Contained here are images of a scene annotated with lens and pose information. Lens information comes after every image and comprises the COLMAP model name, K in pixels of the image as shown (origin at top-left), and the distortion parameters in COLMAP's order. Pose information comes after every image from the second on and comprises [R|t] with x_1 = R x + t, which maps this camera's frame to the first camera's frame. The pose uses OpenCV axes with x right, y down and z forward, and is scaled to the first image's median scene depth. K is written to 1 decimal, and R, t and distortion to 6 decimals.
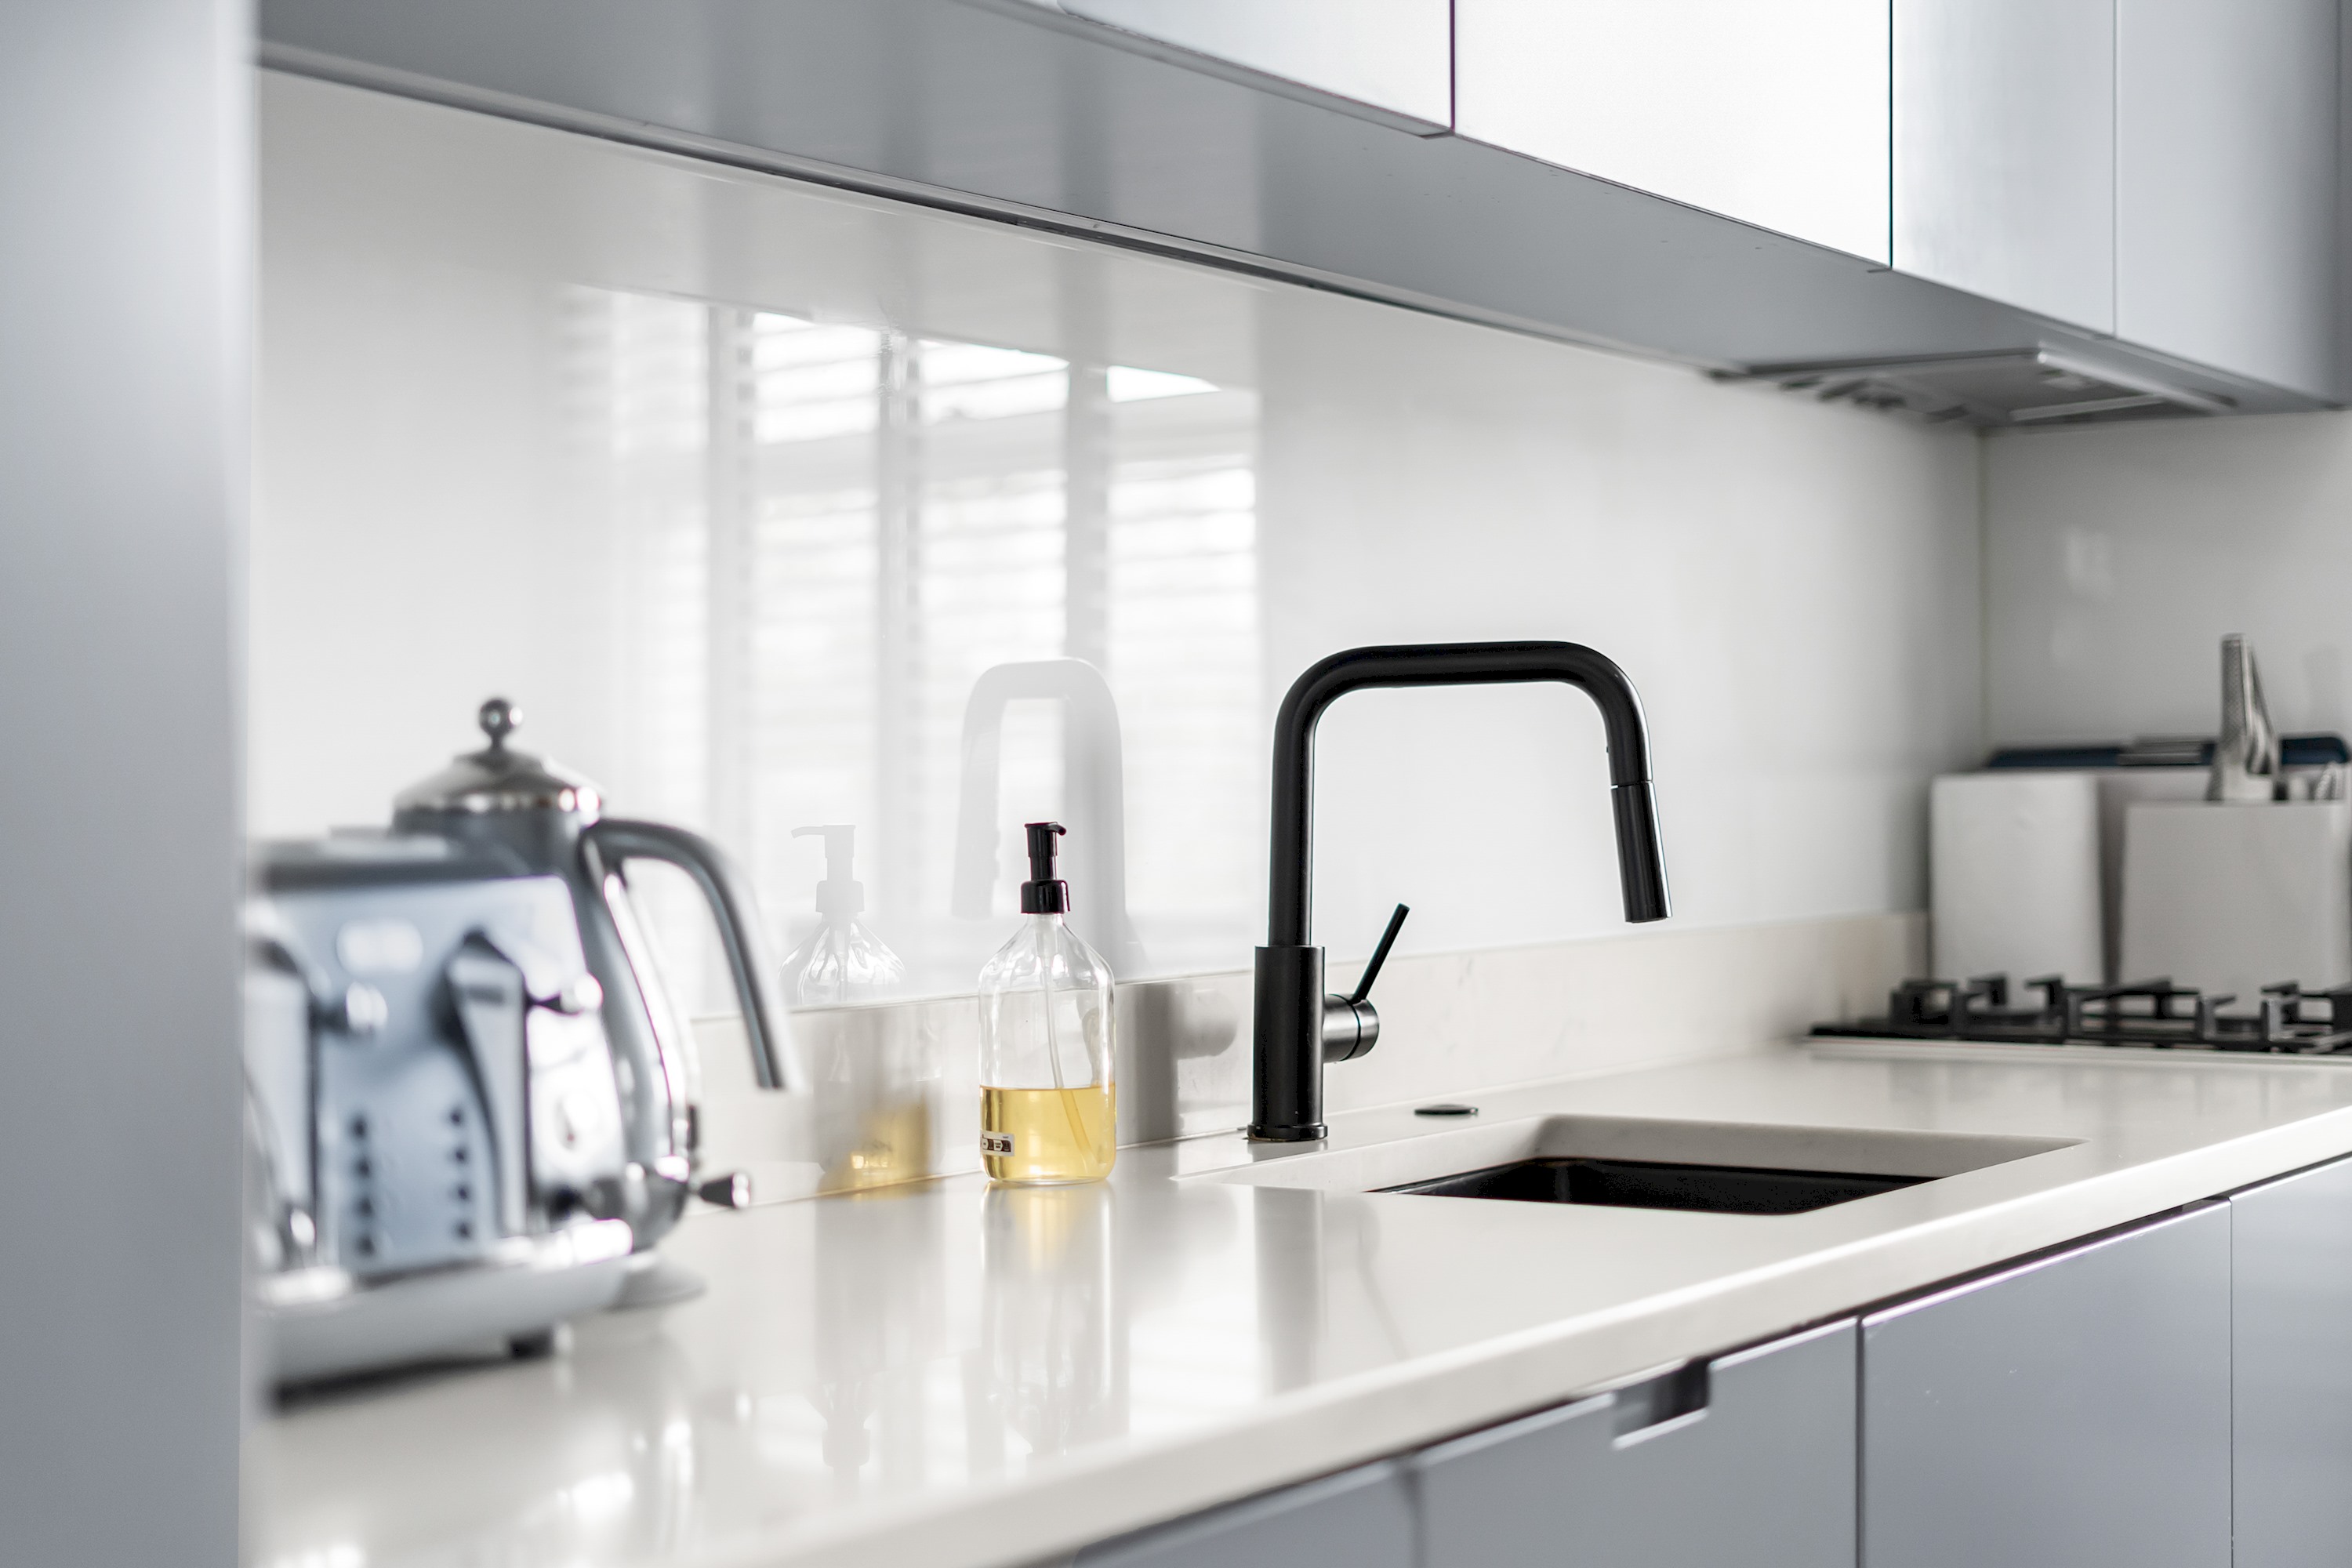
lens RADIAL K [[3656.3, 0, 1176.0], [0, 3656.3, 784.0], [0, 0, 1]] dist [-0.017300, -0.047495]
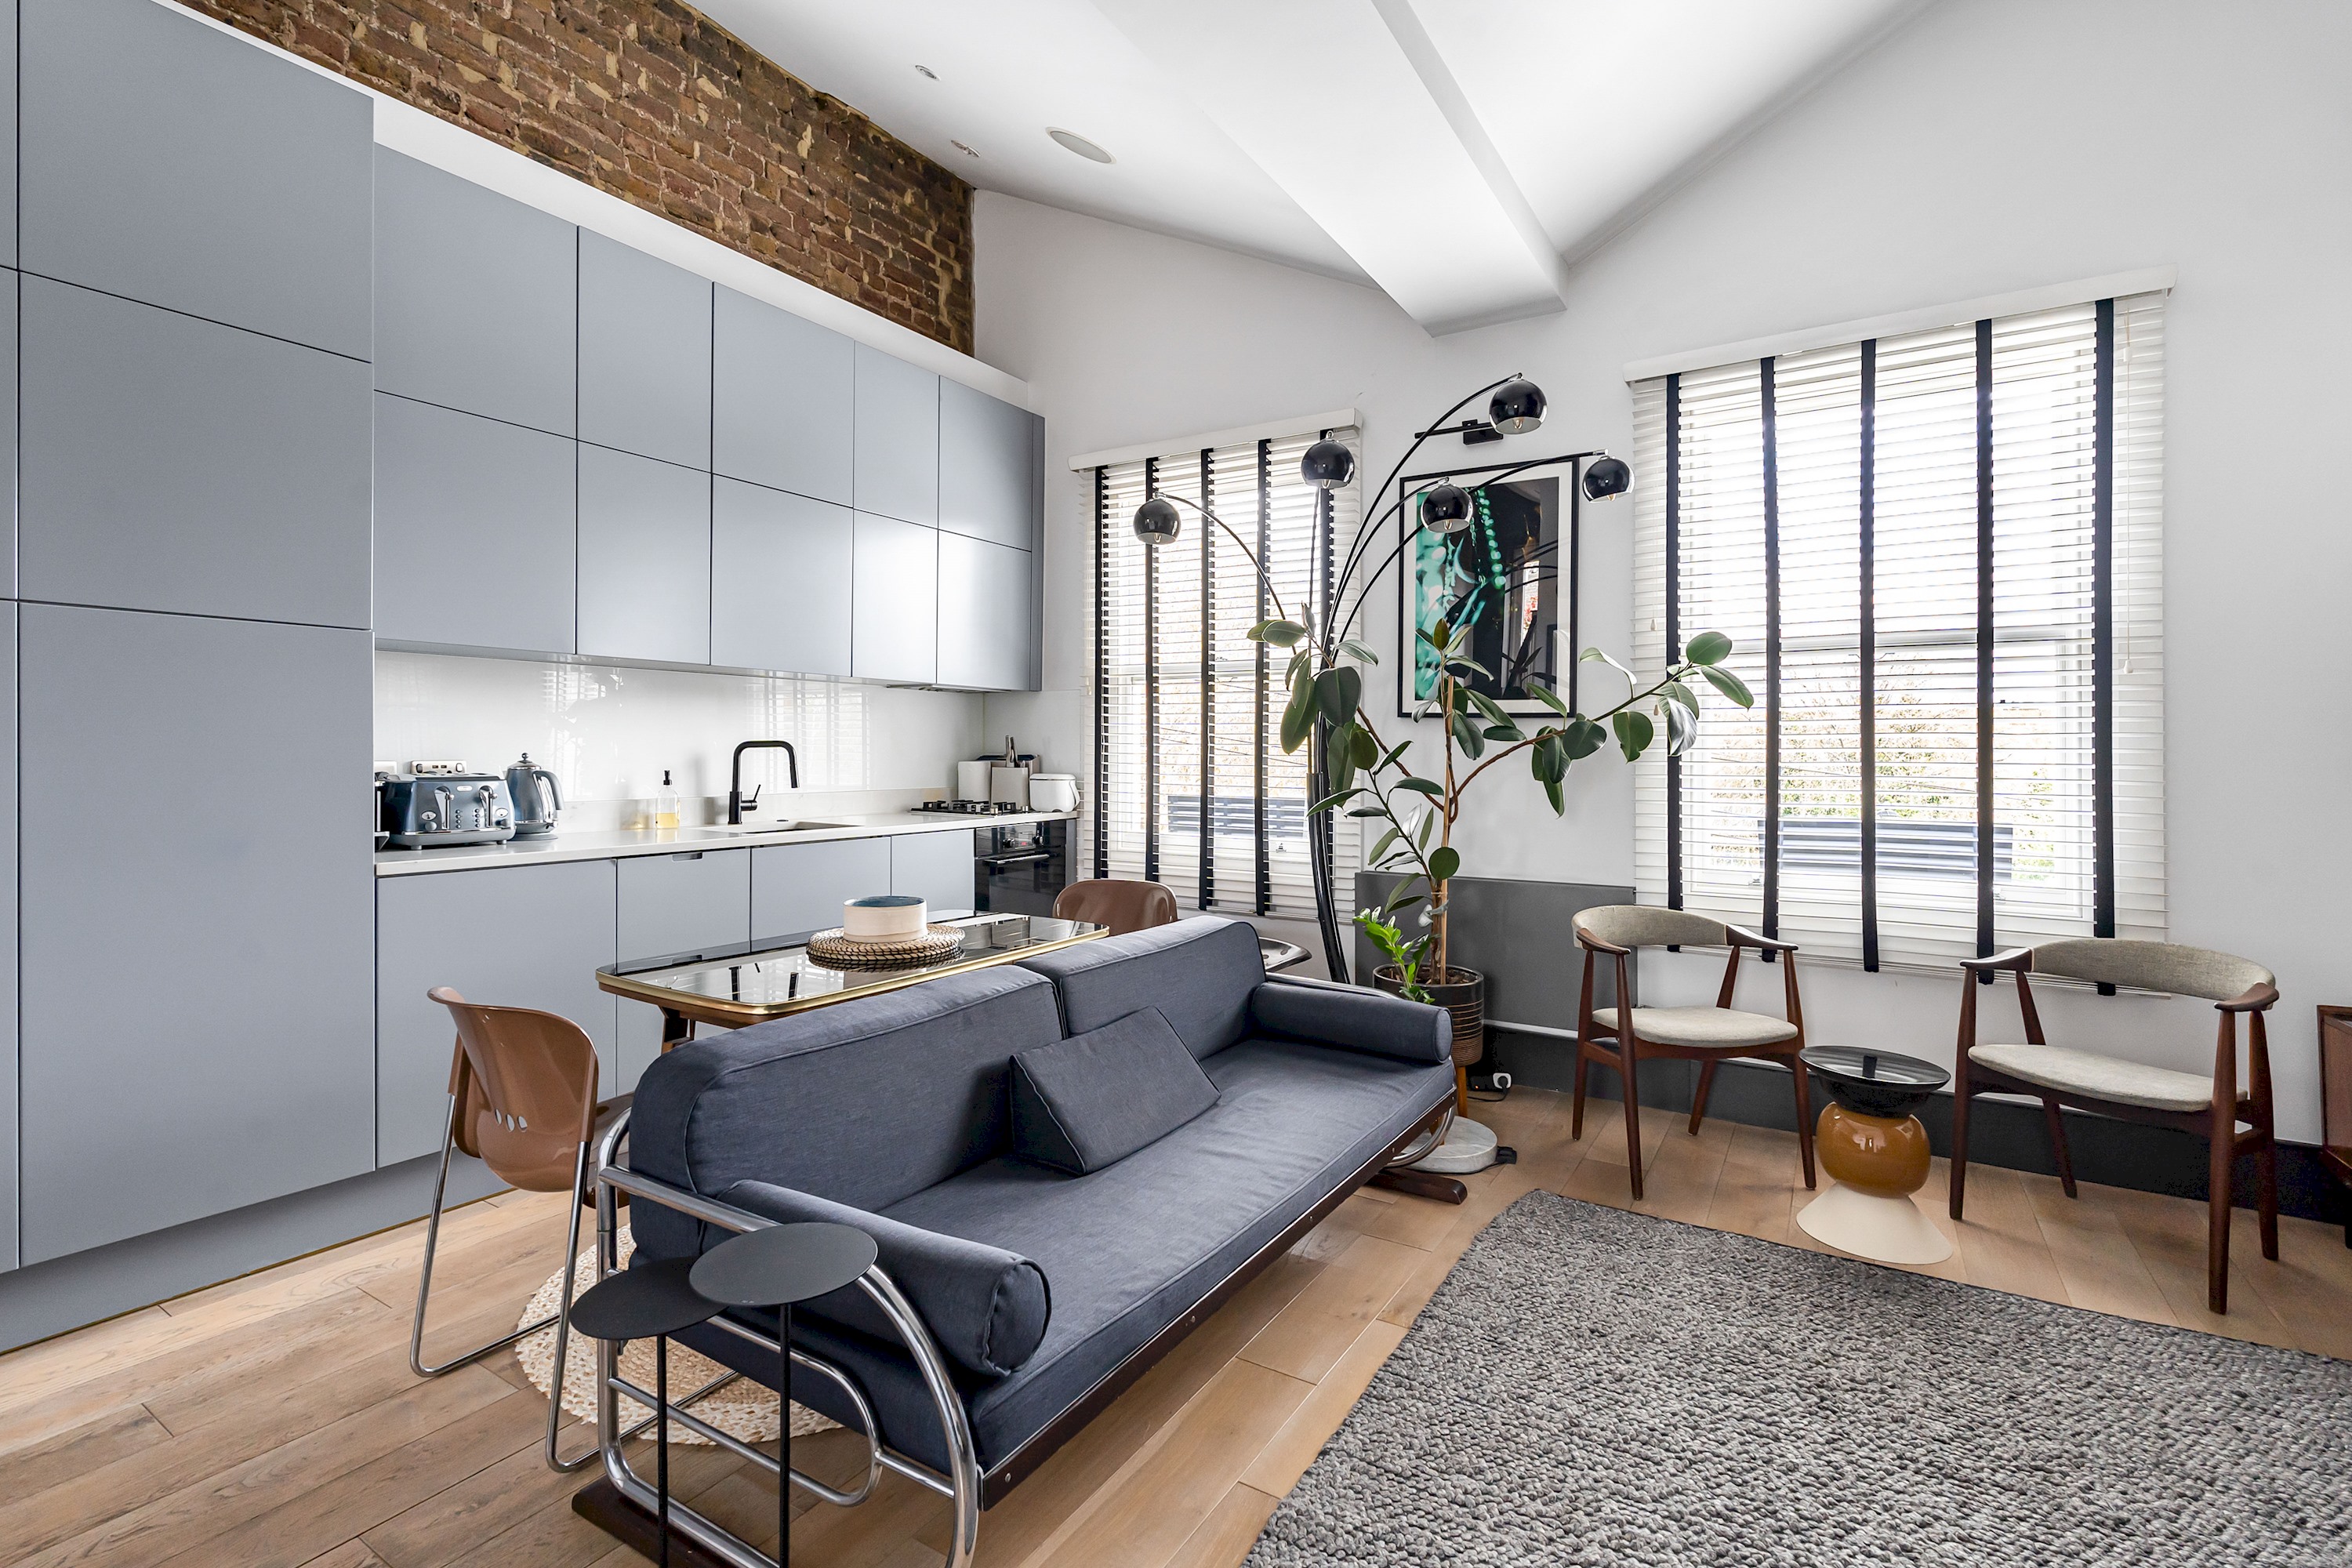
lens RADIAL K [[1089.1, 0, 1188.7], [0, 1089.1, 743.0], [0, 0, 1]] dist [0.012418, -0.000063]
pose [[0.999721, 0.016070, 0.017324, 0.729693], [-0.016012, 0.999866, -0.003454, -0.039303], [-0.017377, 0.003175, 0.999844, -0.768953]]
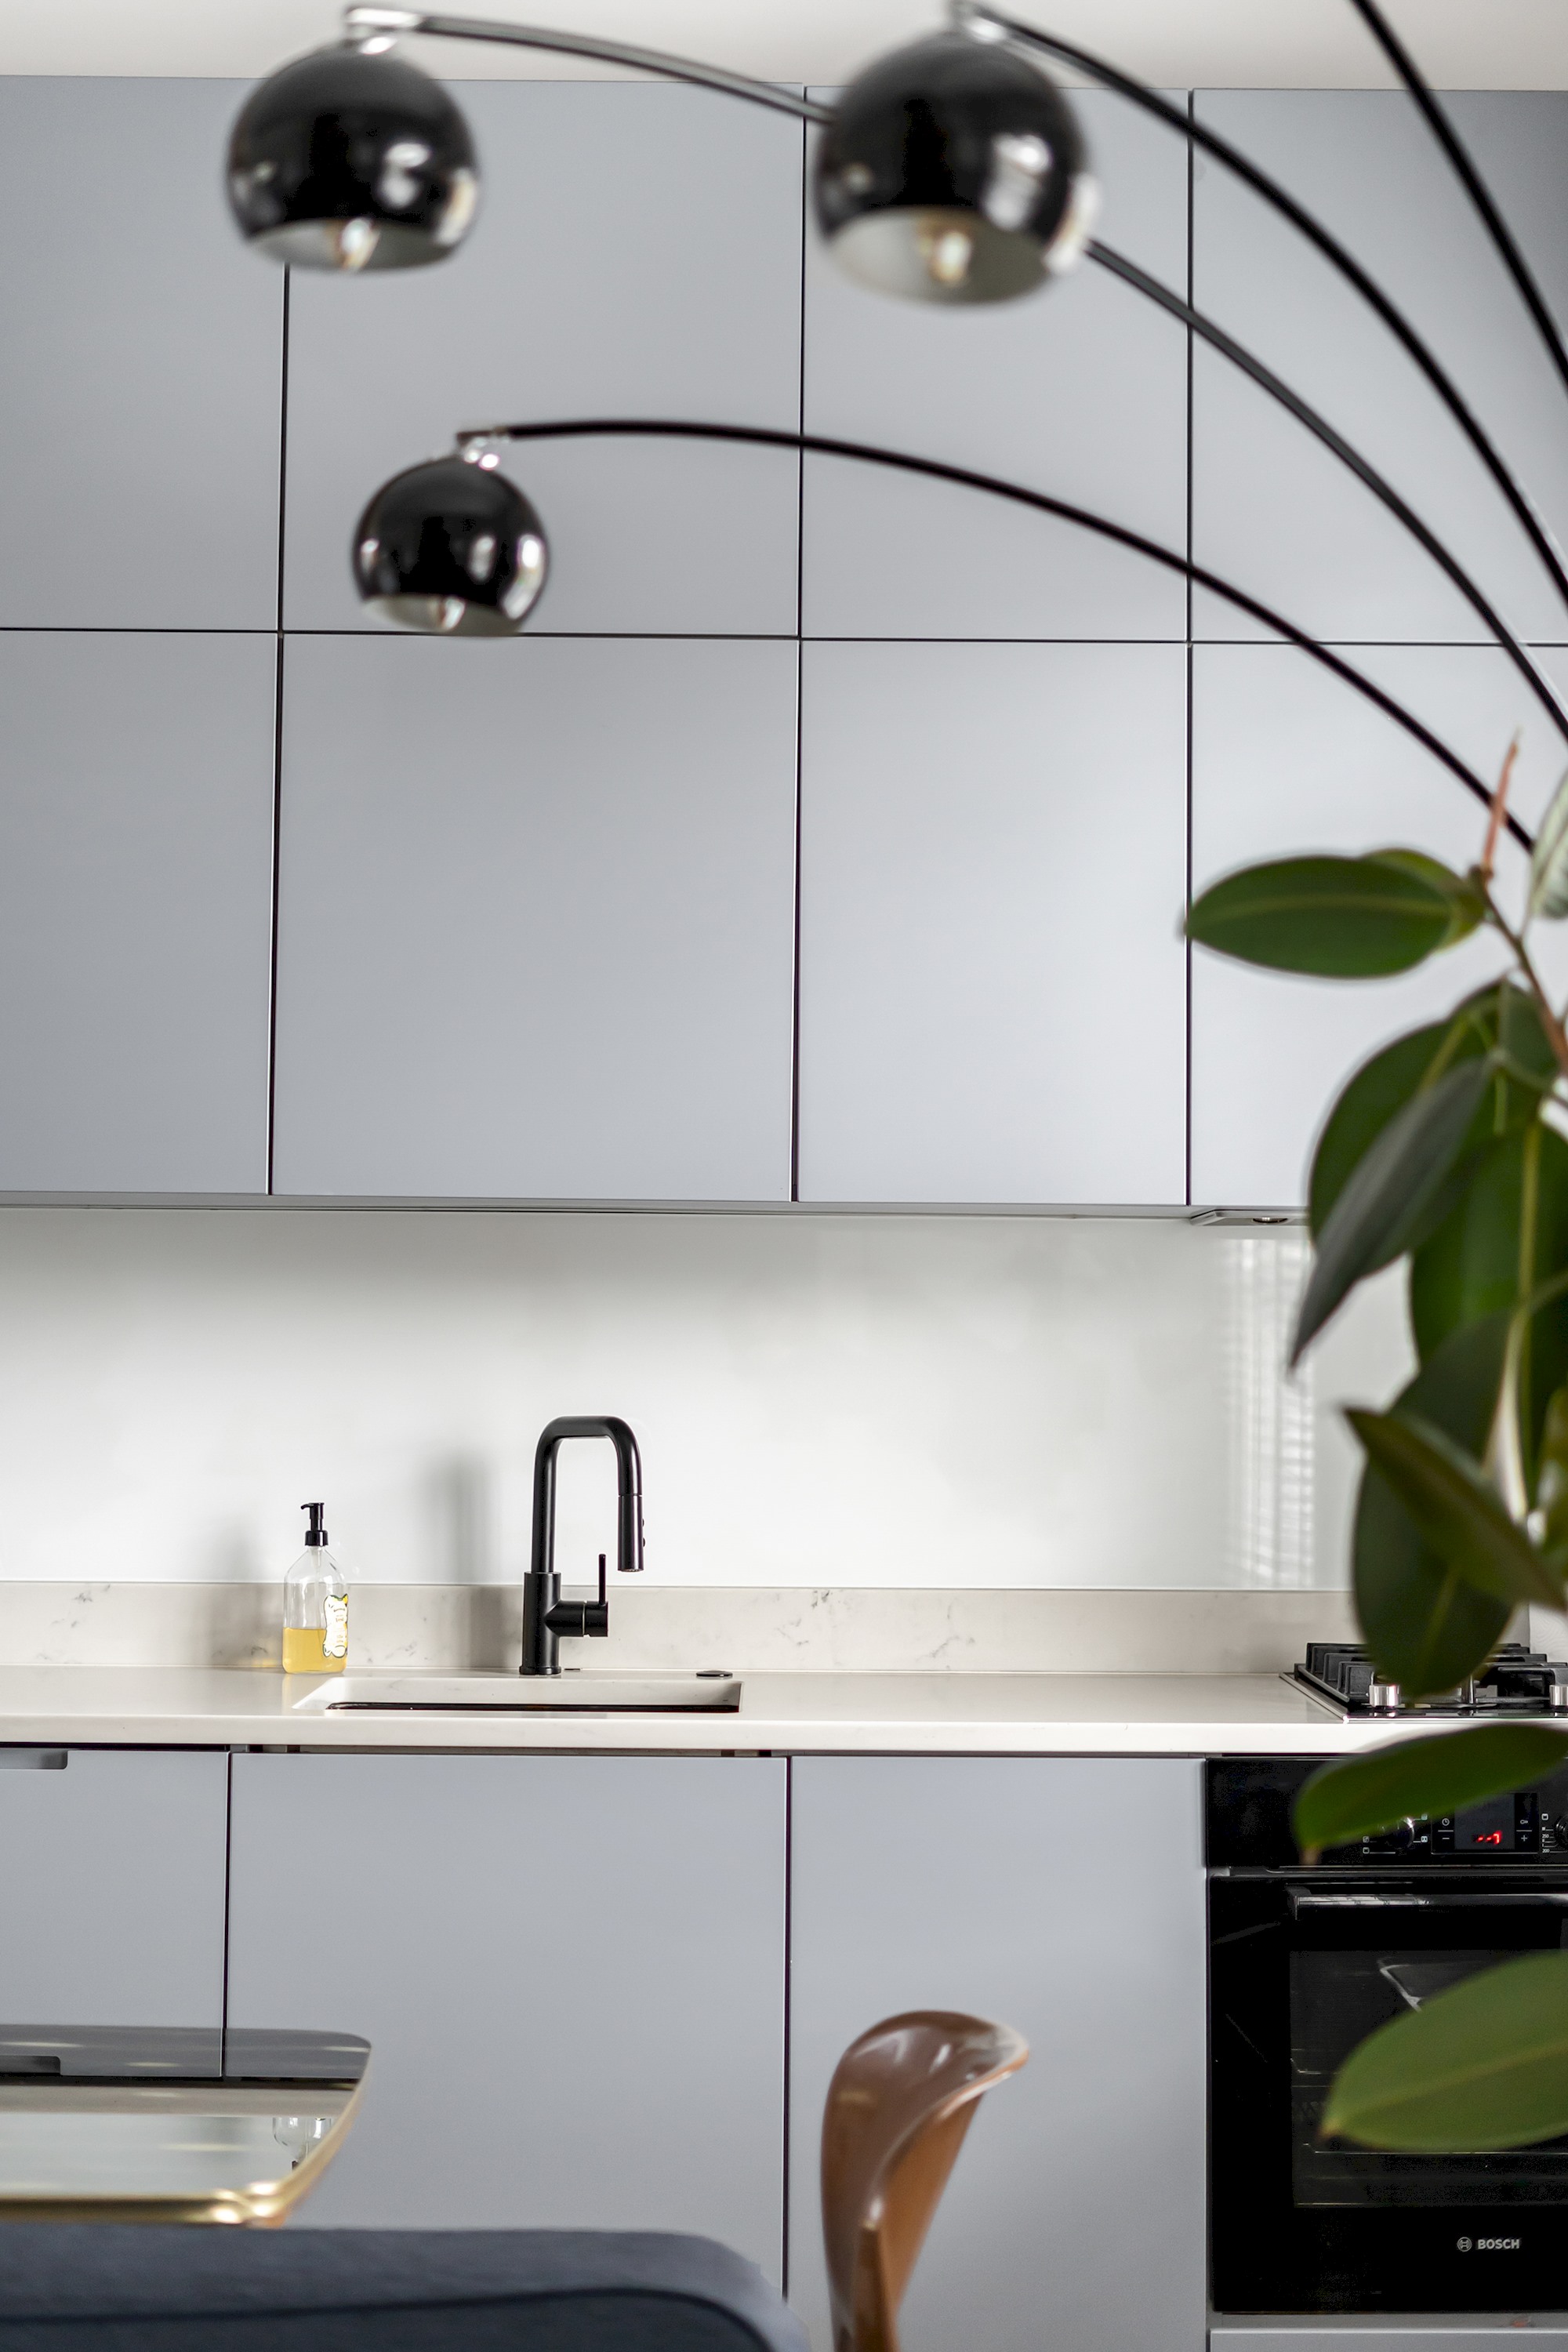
lens RADIAL K [[3602.1, 0, 826.9], [0, 3602.1, 1177.0], [0, 0, 1]] dist [0.001952, 0.186076]
pose [[0.544539, -0.028182, -0.838262, 1.690292], [-0.012604, 0.999048, -0.041775, -0.084886], [0.838641, 0.033314, 0.543665, 0.099611]]
